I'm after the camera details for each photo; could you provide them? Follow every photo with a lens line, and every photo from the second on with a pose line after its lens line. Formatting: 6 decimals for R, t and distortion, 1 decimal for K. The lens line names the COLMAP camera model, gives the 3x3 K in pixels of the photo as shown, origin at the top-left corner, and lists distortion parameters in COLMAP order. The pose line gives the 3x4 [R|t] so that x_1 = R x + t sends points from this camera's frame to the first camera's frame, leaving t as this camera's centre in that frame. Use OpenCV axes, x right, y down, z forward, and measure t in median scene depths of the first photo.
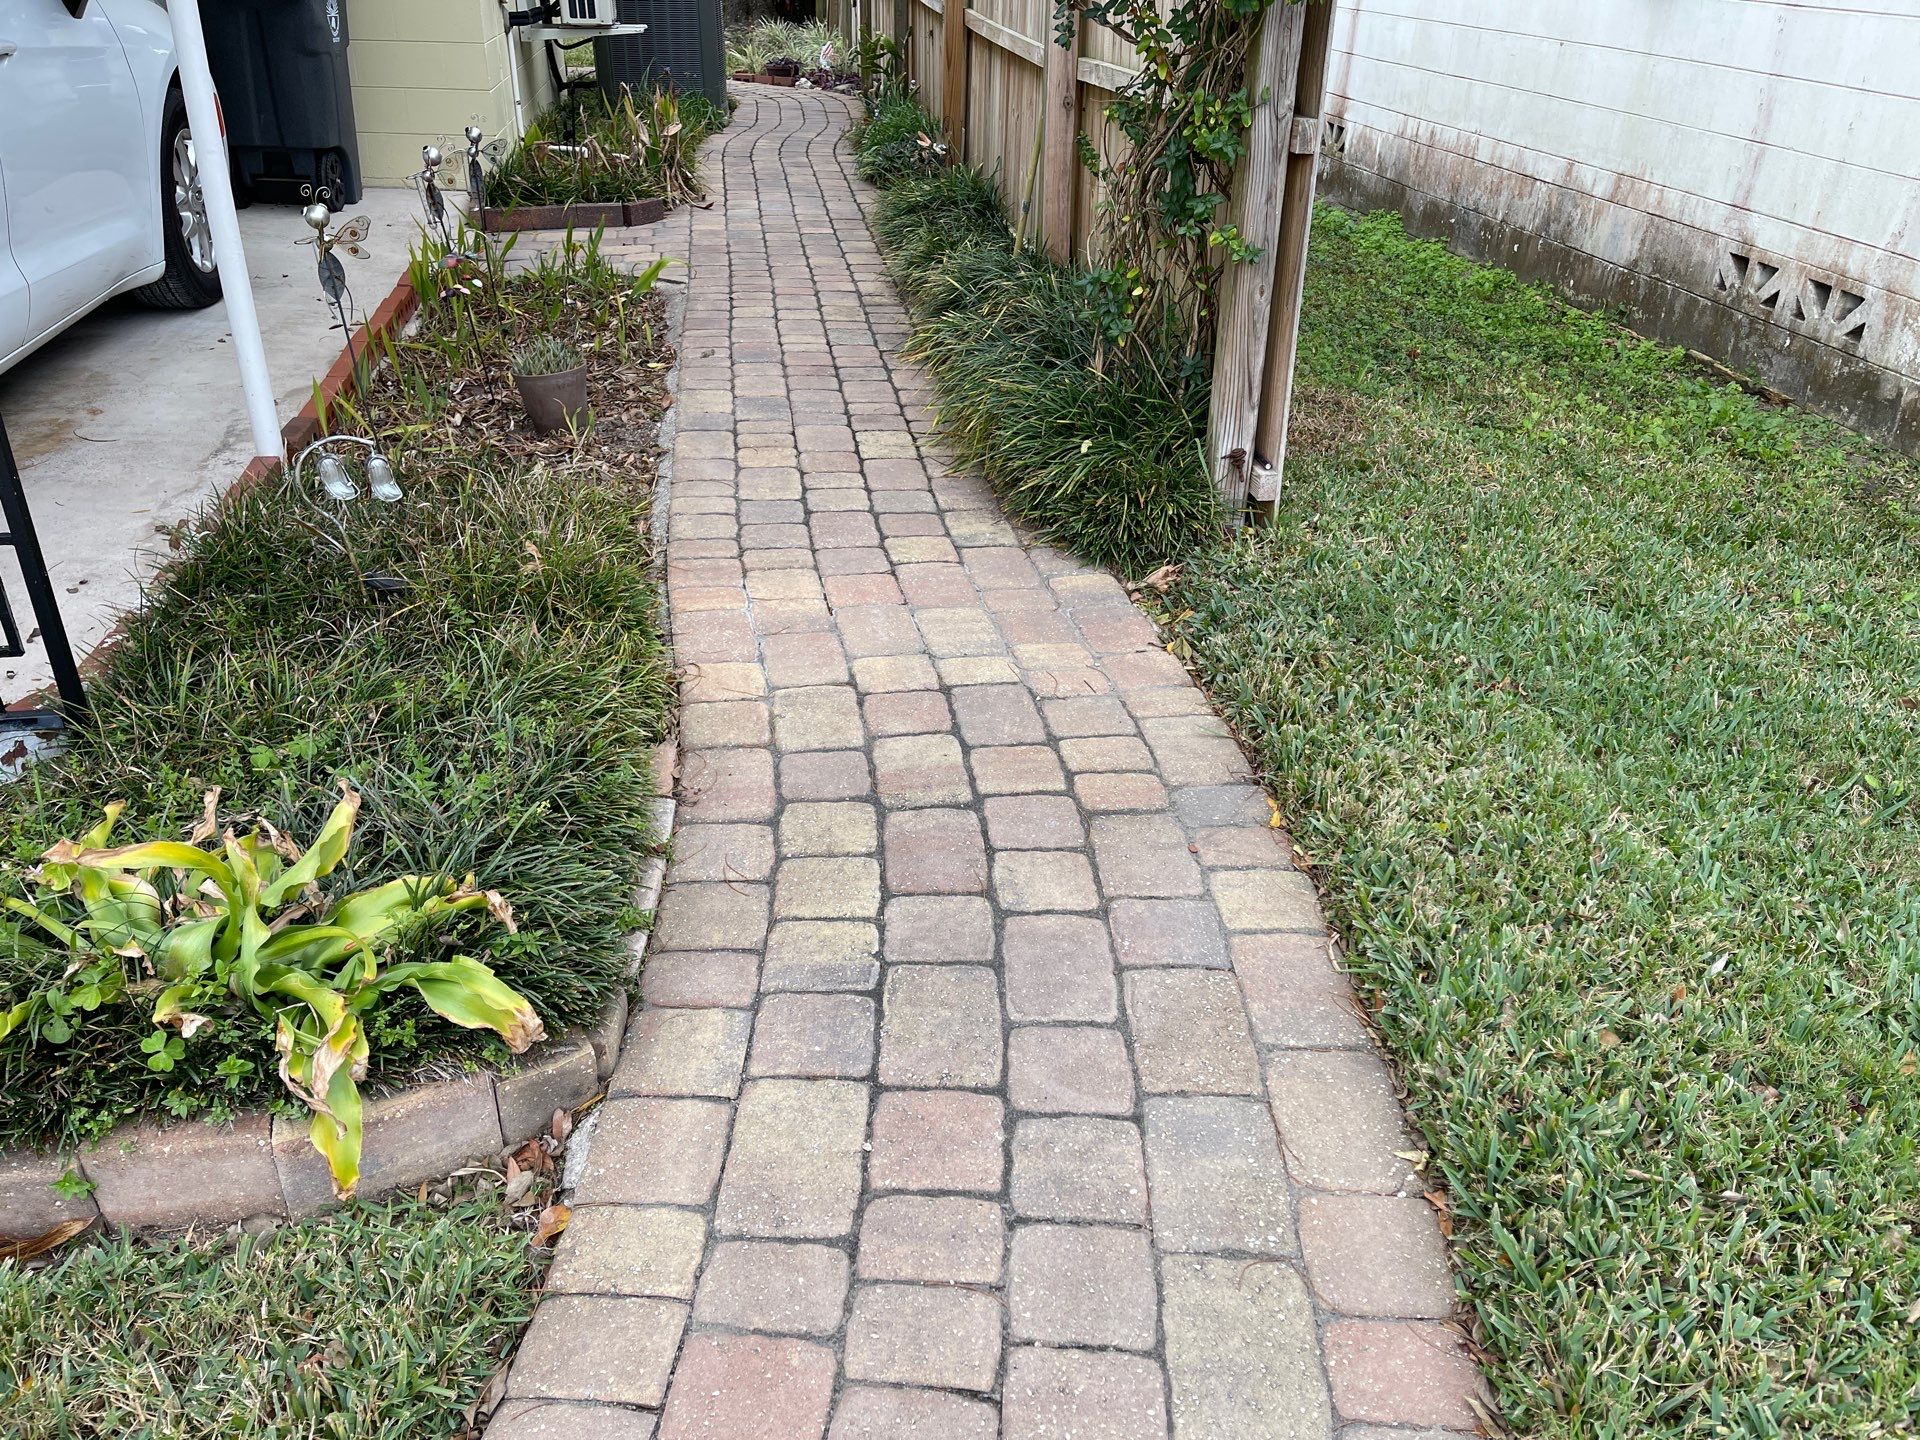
lens RADIAL K [[1464.2, 0, 960.0], [0, 1464.2, 720.0], [0, 0, 1]] dist [0.057603, -0.074785]
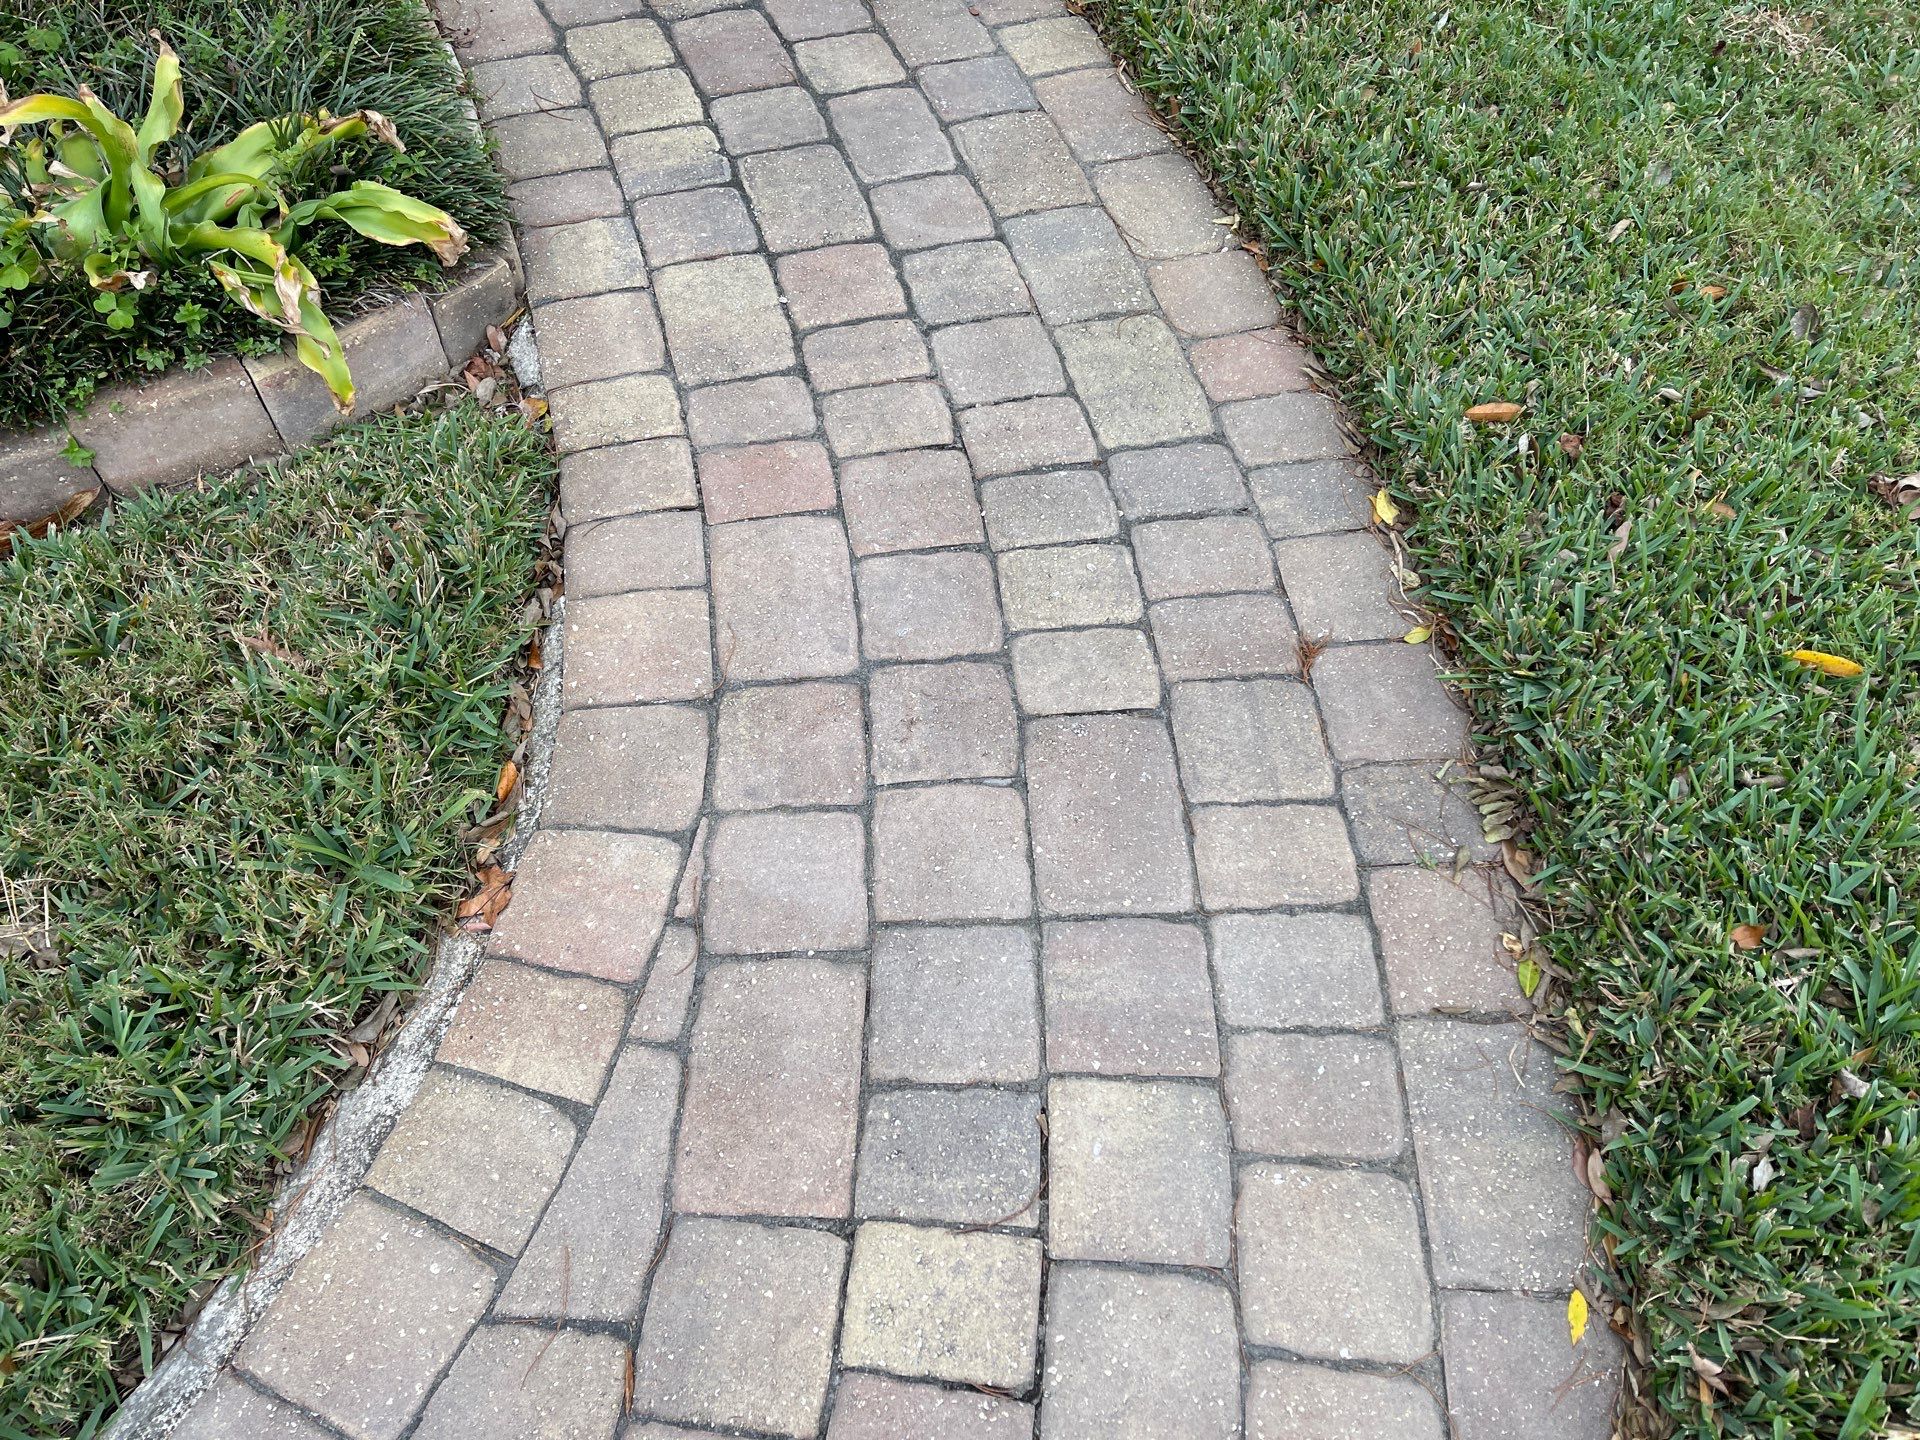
lens RADIAL K [[1464.2, 0, 960.0], [0, 1464.2, 720.0], [0, 0, 1]] dist [0.057603, -0.074785]
pose [[0.953972, -0.241806, 0.177394, -0.213050], [0.146022, 0.891181, 0.429505, 0.112146], [-0.261946, -0.383832, 0.885470, -0.161661]]
